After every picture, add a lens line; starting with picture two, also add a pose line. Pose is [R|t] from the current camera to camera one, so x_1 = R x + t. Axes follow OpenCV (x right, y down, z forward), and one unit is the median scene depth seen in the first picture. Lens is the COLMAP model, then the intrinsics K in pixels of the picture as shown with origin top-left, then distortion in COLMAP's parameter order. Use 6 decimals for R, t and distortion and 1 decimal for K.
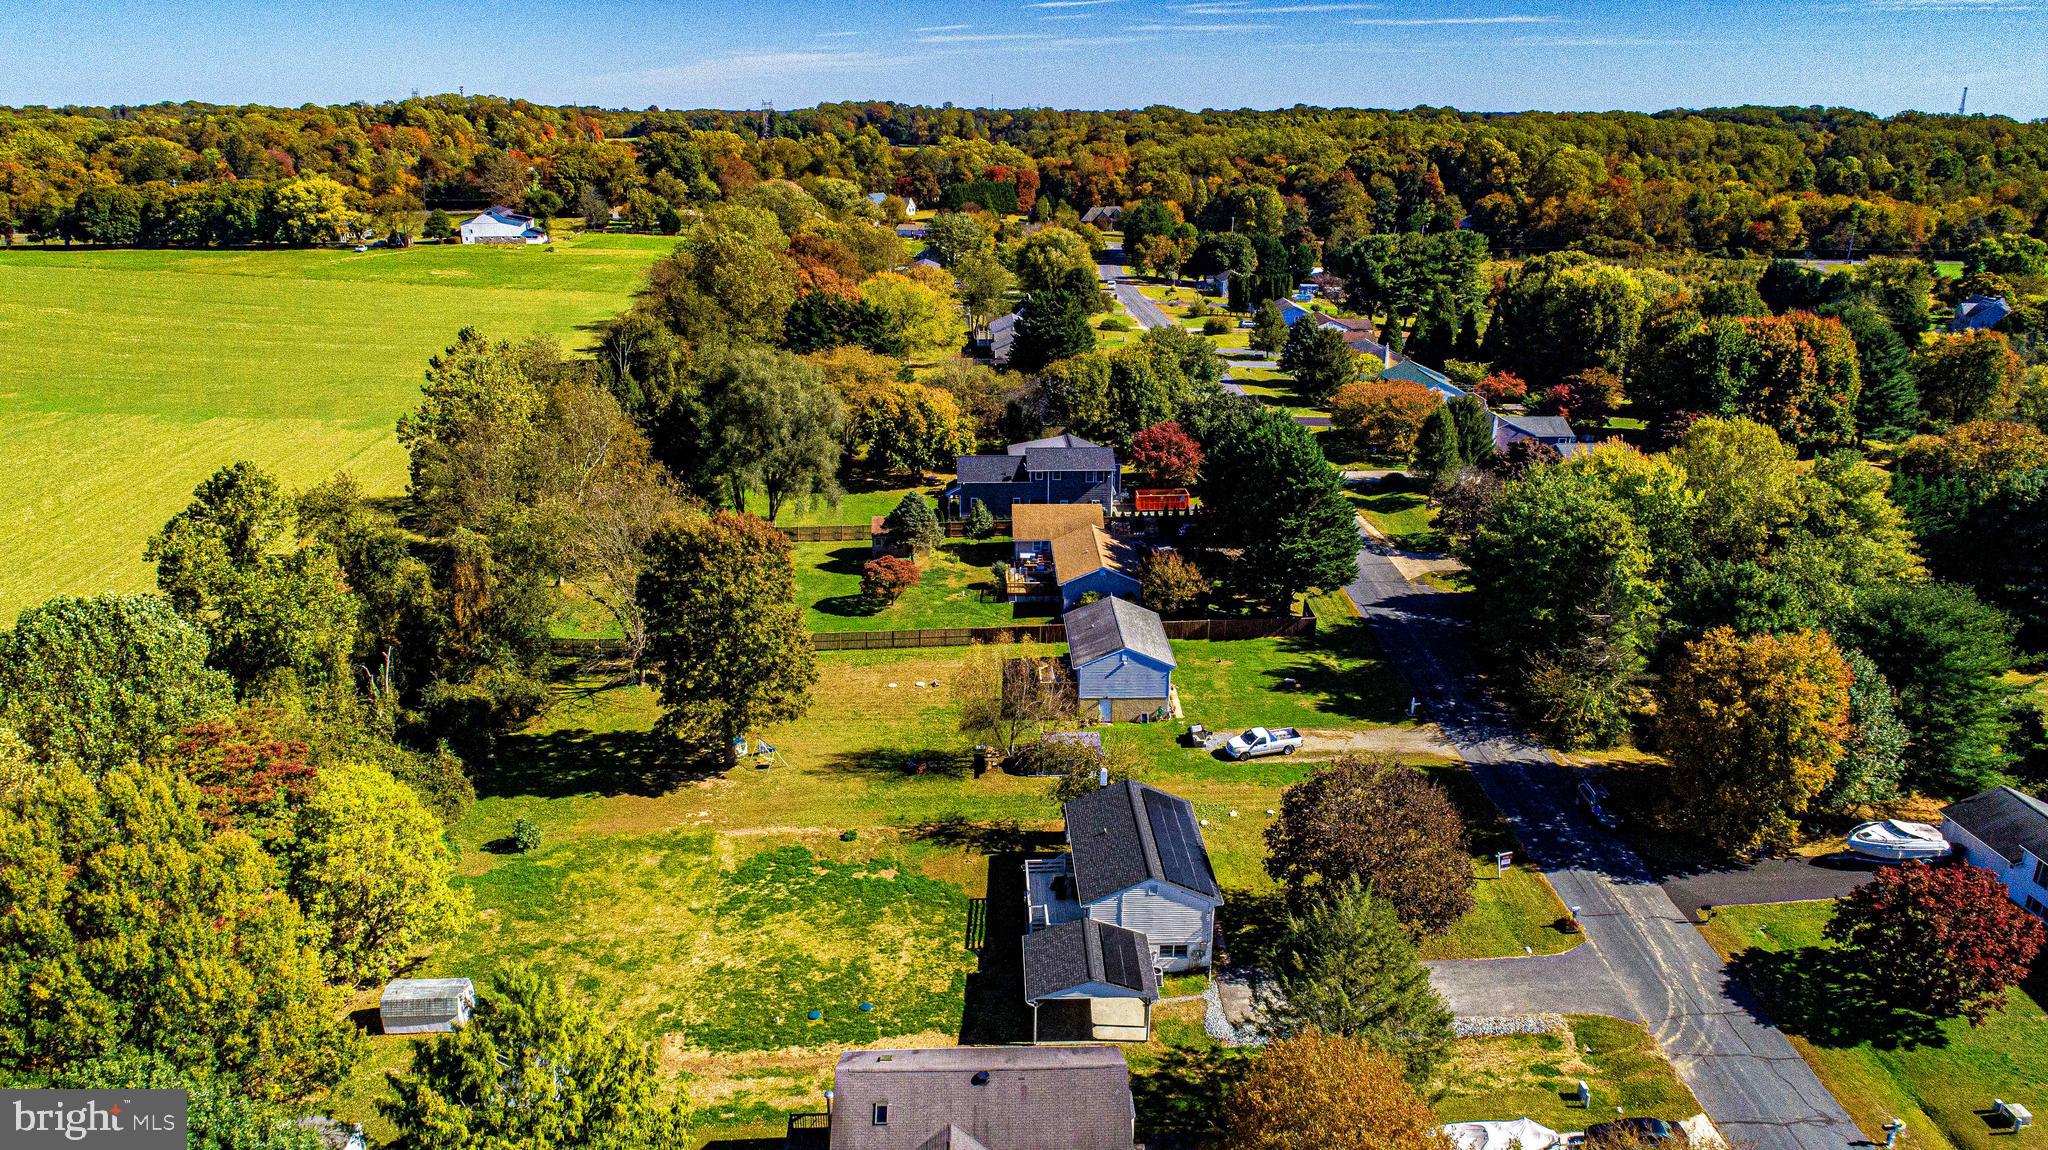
lens RADIAL K [[1374.1, 0, 1031.7], [0, 1374.1, 574.0], [0, 0, 1]] dist [-0.017266, 0.007679]
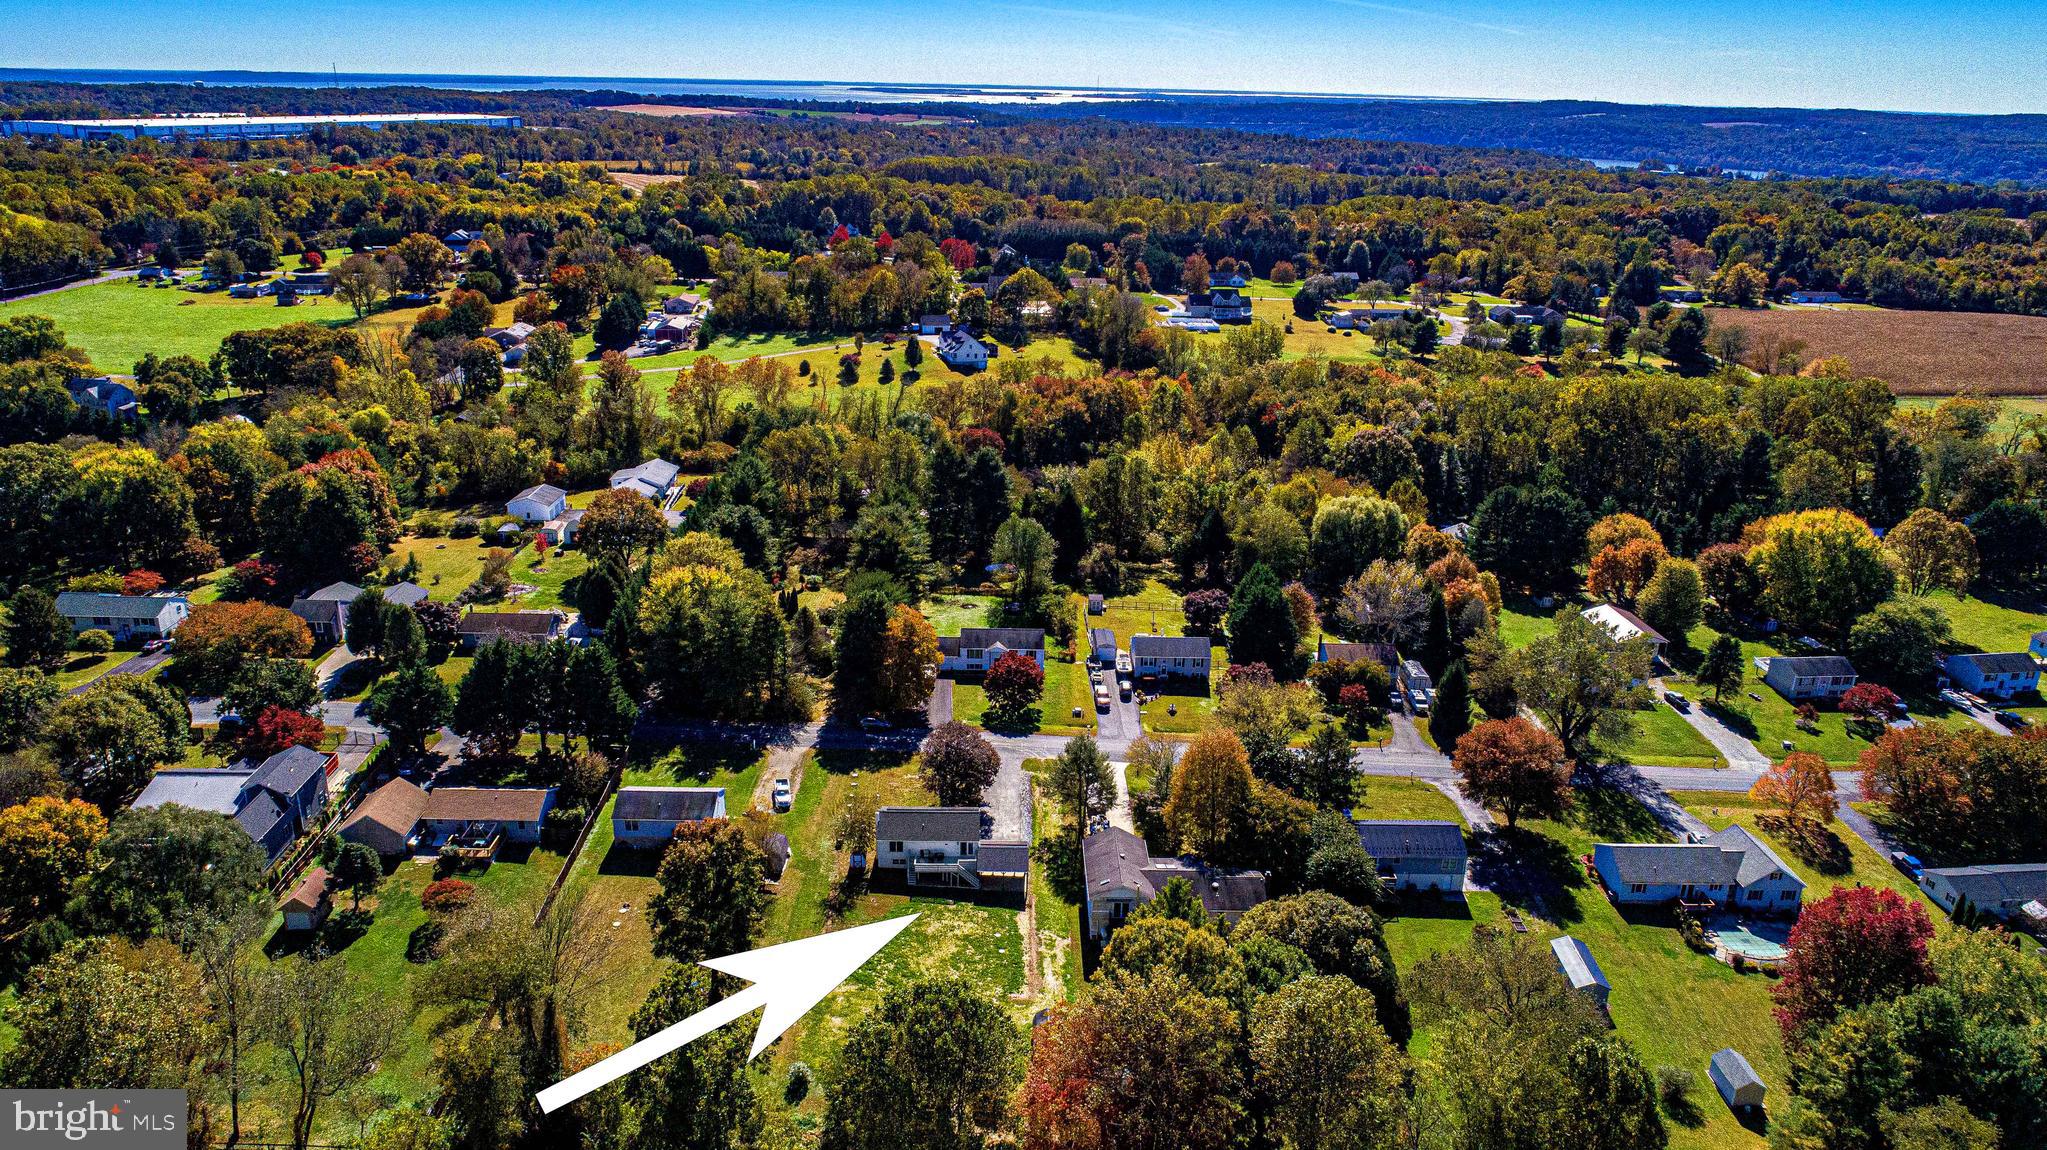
lens RADIAL K [[1373.5, 0, 1031.2], [0, 1373.5, 574.0], [0, 0, 1]] dist [-0.017266, 0.007679]
pose [[0.039578, -0.340393, 0.939450, -0.630726], [0.306126, 0.899107, 0.312879, -0.267202], [-0.951168, 0.275207, 0.139788, 0.181890]]
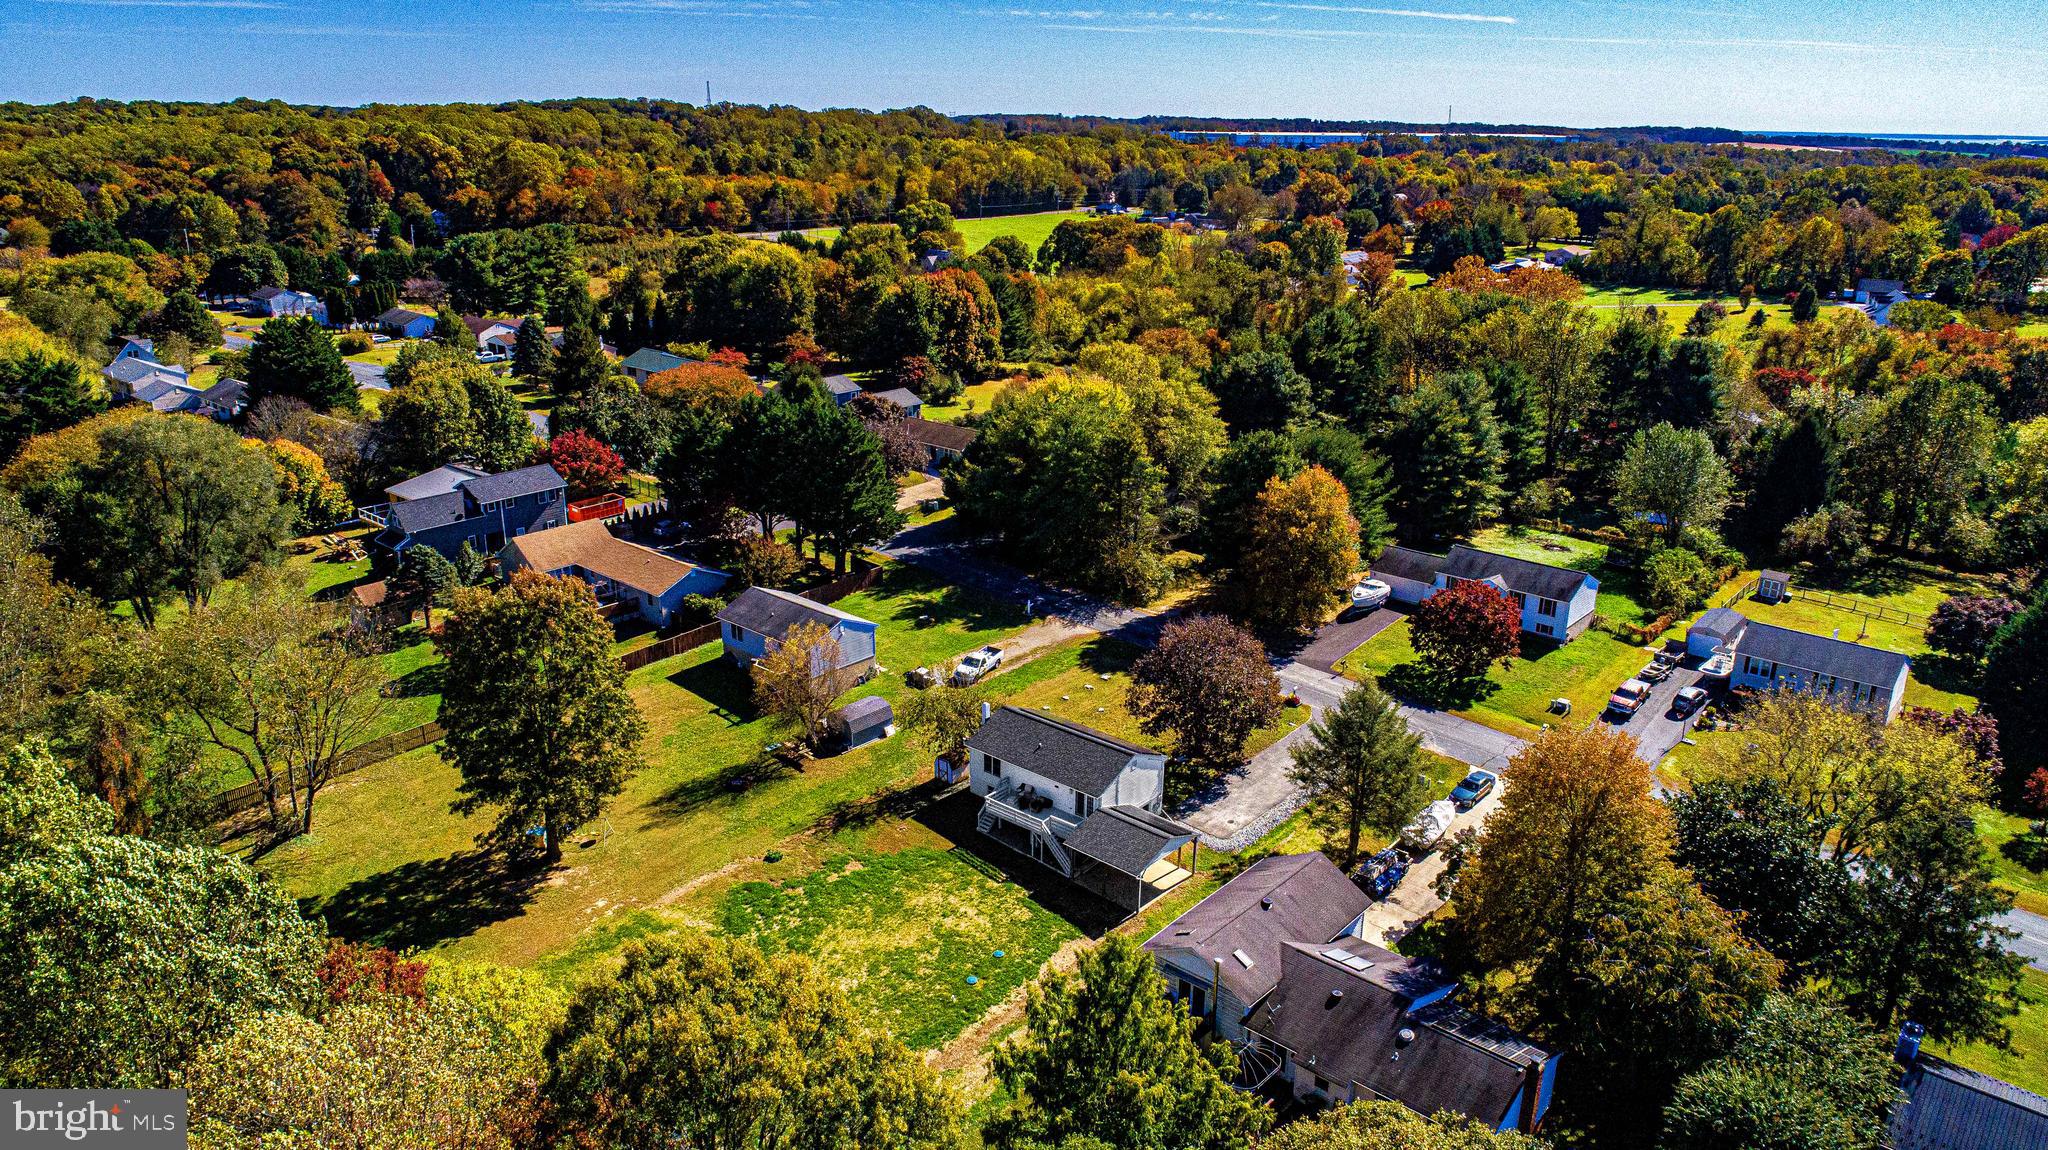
lens RADIAL K [[1374.1, 0, 1031.7], [0, 1374.1, 574.0], [0, 0, 1]] dist [-0.017266, 0.007679]
pose [[0.690776, -0.233344, 0.684382, -0.264436], [0.229451, 0.968317, 0.098559, -0.024464], [-0.685697, 0.088950, 0.722432, 0.063018]]
